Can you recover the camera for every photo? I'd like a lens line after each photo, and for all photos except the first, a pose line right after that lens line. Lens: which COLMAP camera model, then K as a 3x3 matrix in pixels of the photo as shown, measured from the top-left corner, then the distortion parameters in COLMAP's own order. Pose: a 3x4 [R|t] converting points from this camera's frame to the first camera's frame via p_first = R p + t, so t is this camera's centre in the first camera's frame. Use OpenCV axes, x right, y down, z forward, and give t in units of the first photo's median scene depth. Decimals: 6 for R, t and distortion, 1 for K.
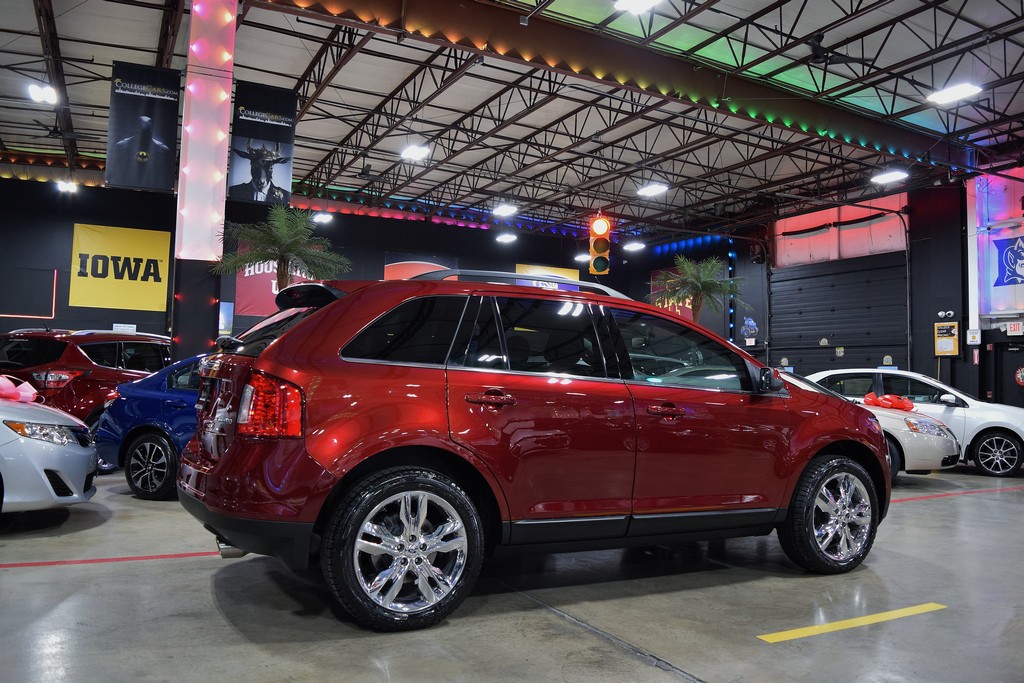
lens RADIAL K [[793.4, 0, 487.5], [0, 793.4, 348.8], [0, 0, 1]] dist [-0.093345, 0.017393]
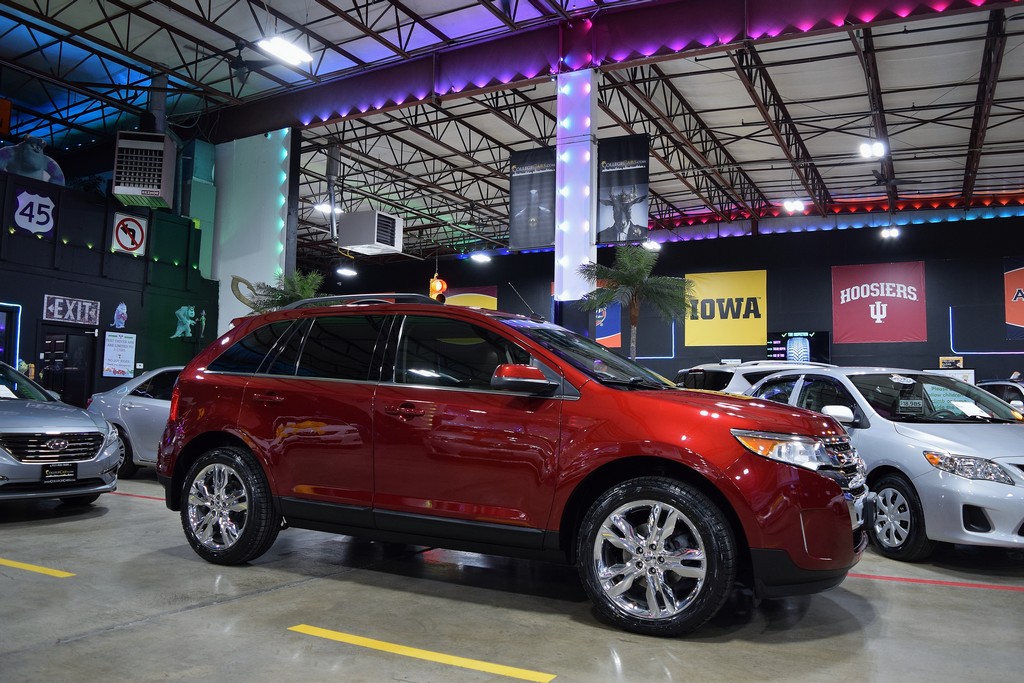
lens RADIAL K [[793.4, 0, 540.3], [0, 793.4, 345.3], [0, 0, 1]] dist [-0.093345, 0.017393]
pose [[0.593305, -0.071084, -0.801833, 0.519673], [0.028325, 0.997320, -0.067457, 0.031202], [0.804479, 0.017311, 0.593728, 0.241310]]
